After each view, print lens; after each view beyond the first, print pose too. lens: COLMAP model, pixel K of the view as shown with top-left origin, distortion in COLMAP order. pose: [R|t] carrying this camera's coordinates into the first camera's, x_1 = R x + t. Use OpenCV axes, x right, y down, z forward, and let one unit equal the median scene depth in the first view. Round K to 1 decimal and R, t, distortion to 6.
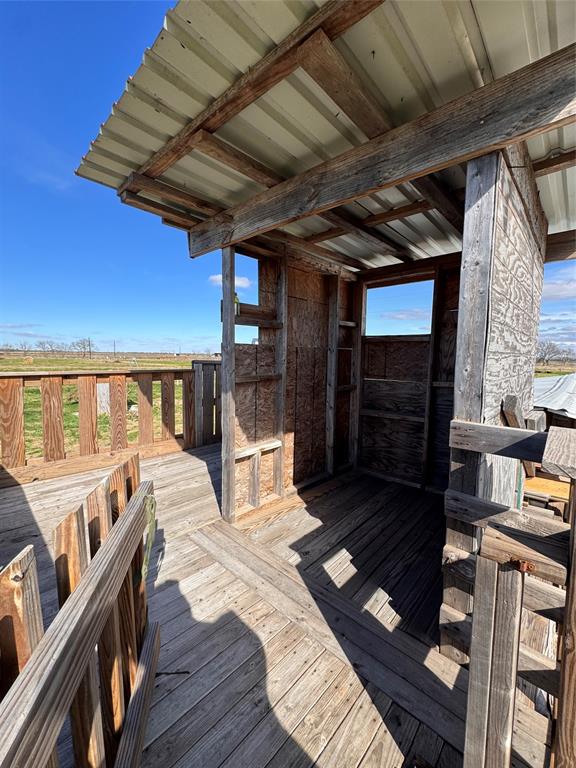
lens RADIAL K [[305.5, 0, 288.1], [0, 305.5, 385.3], [0, 0, 1]] dist [-0.002605, 0.000960]
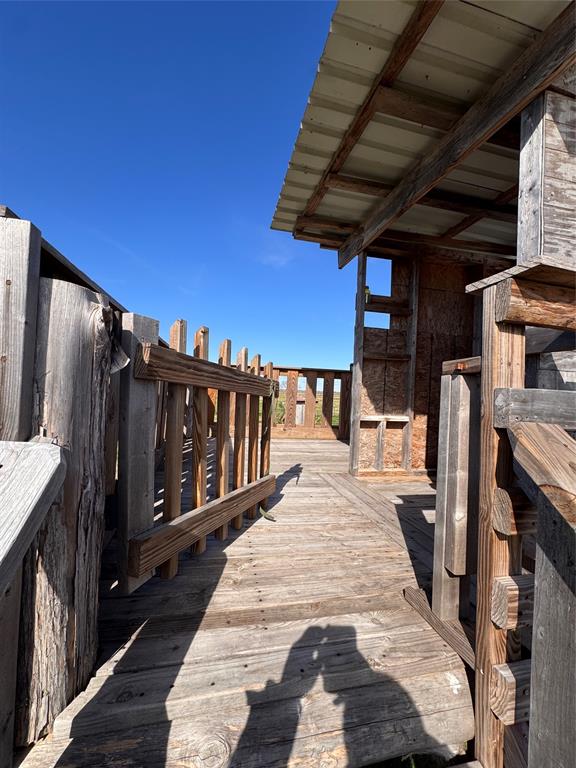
lens RADIAL K [[305.5, 0, 288.6], [0, 305.5, 385.0], [0, 0, 1]] dist [-0.002605, 0.000960]
pose [[0.829115, 0.013581, -0.558913, 0.248332], [-0.087919, 0.990434, -0.106357, 0.243984], [0.552121, 0.137321, 0.822378, -0.149655]]
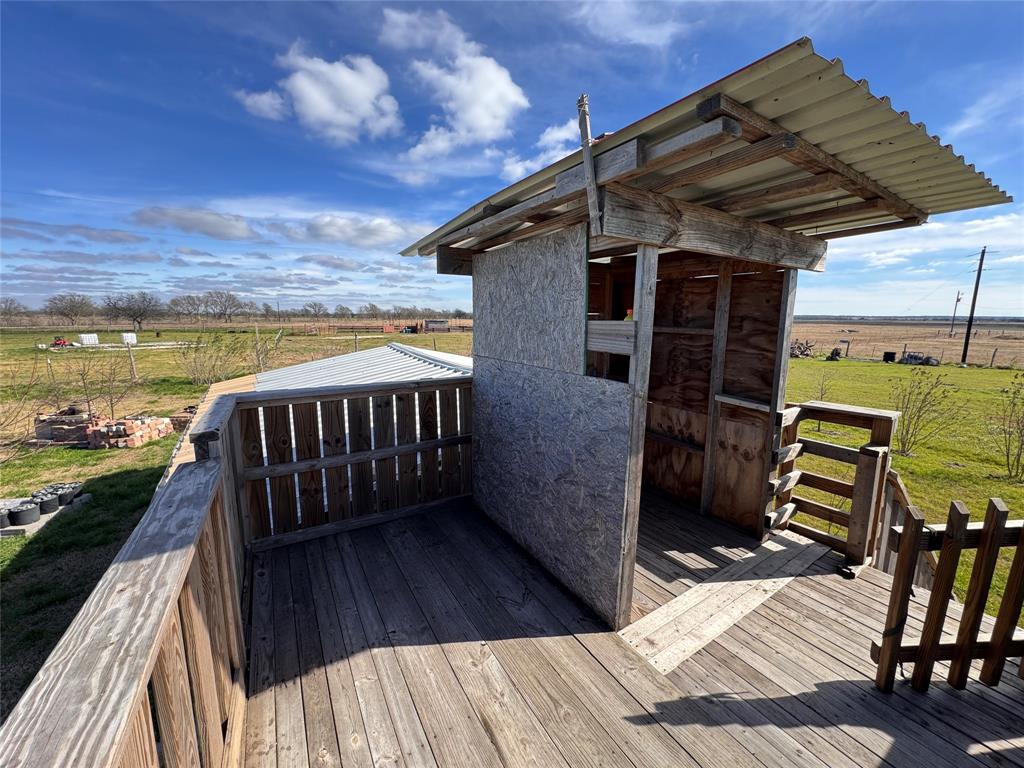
lens RADIAL K [[407.4, 0, 517.8], [0, 407.4, 383.3], [0, 0, 1]] dist [-0.002605, 0.000960]
pose [[0.240508, -0.170434, 0.955567, -1.045693], [0.088509, 0.984213, 0.153267, -0.278062], [-0.966603, 0.047714, 0.251796, 0.945363]]
